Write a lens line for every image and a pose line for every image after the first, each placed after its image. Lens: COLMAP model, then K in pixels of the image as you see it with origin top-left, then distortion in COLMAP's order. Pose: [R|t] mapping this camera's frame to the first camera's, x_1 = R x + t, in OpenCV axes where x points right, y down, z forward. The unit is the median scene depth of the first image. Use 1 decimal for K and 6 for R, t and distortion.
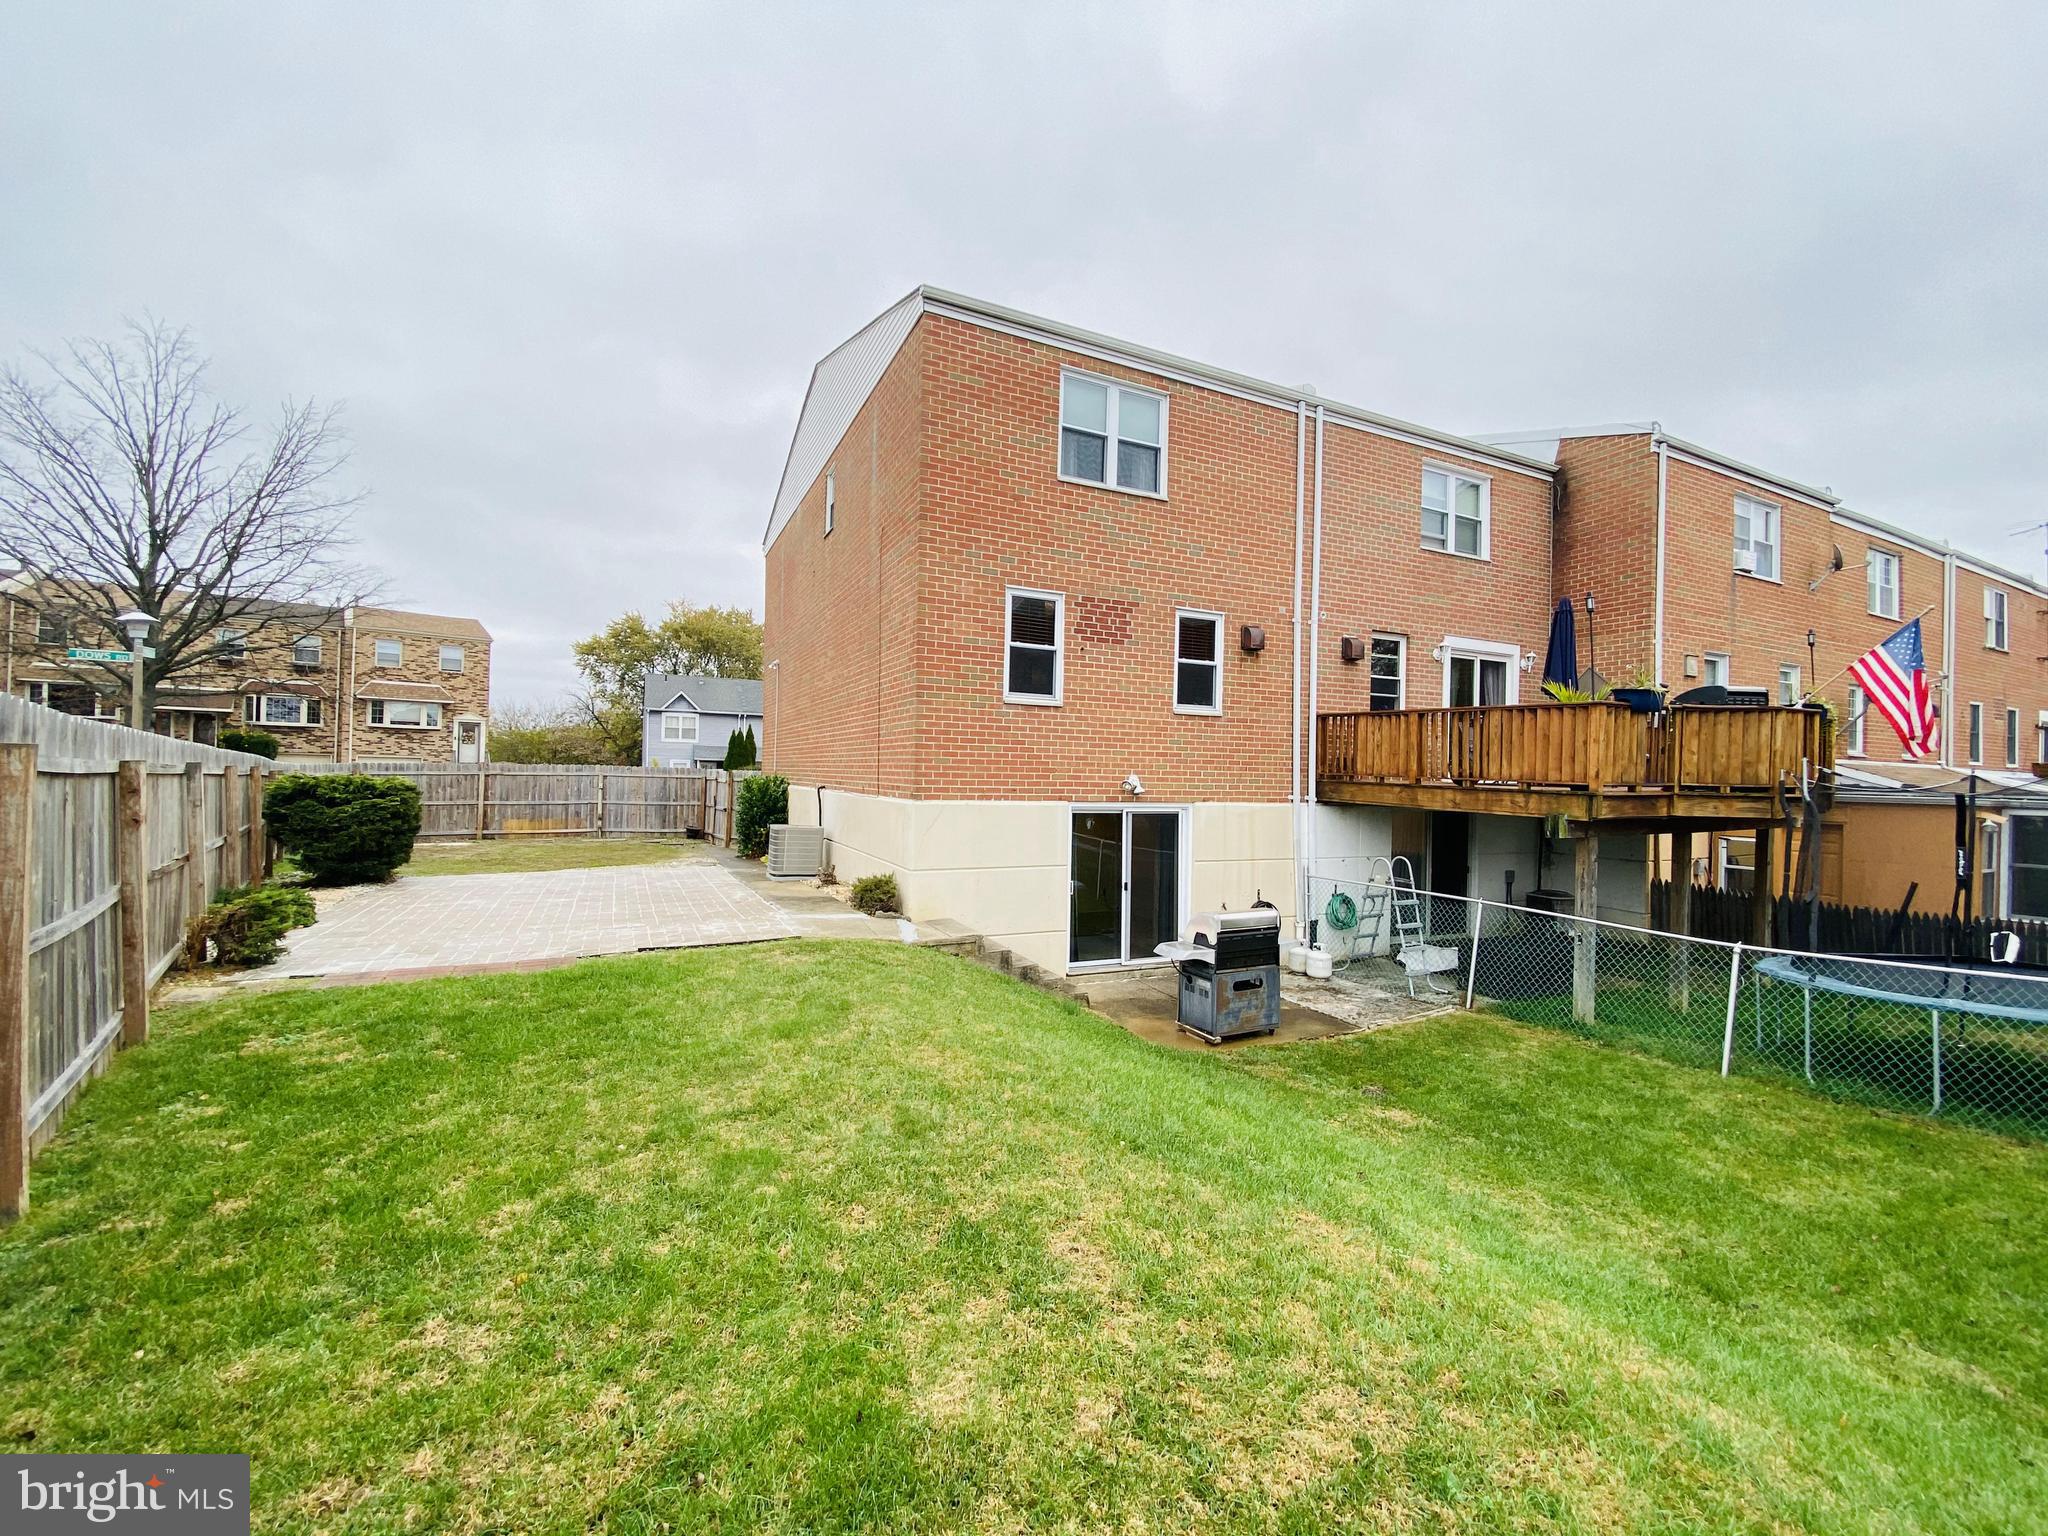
lens RADIAL K [[831.1, 0, 1026.2], [0, 831.1, 771.8], [0, 0, 1]] dist [0.017195, -0.020379]
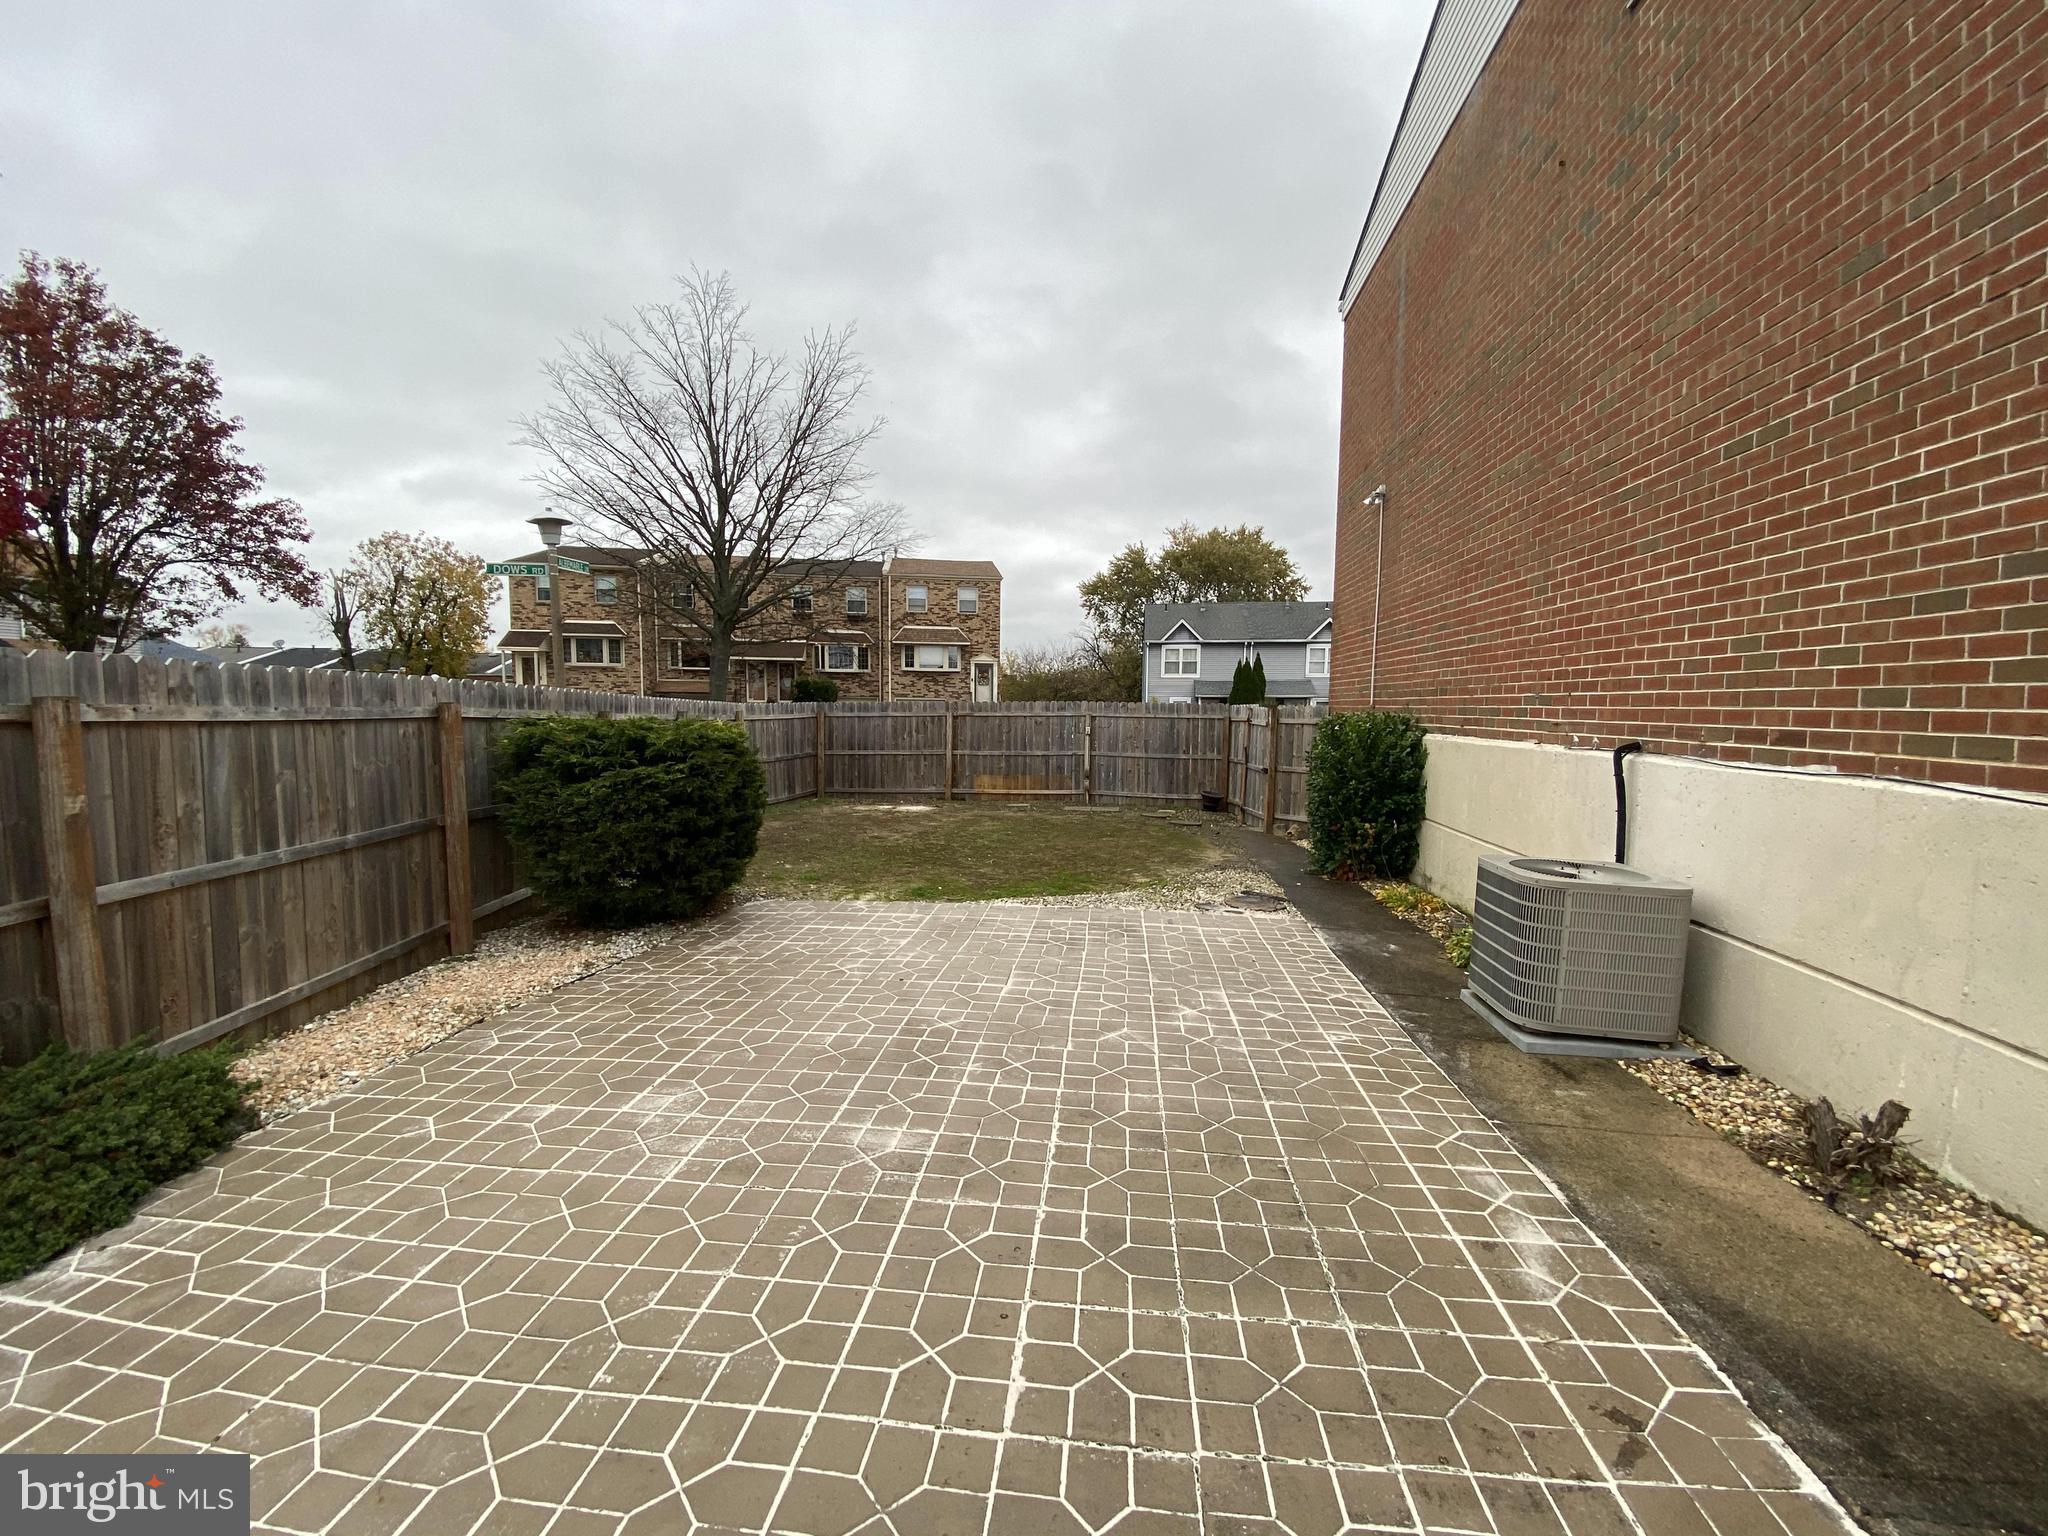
lens RADIAL K [[831.1, 0, 1026.2], [0, 831.1, 771.8], [0, 0, 1]] dist [0.017195, -0.020379]
pose [[0.841705, 0.030505, -0.539076, -0.134096], [0.008697, 0.997507, 0.070026, 0.001282], [0.539868, -0.063630, 0.839341, 0.292194]]
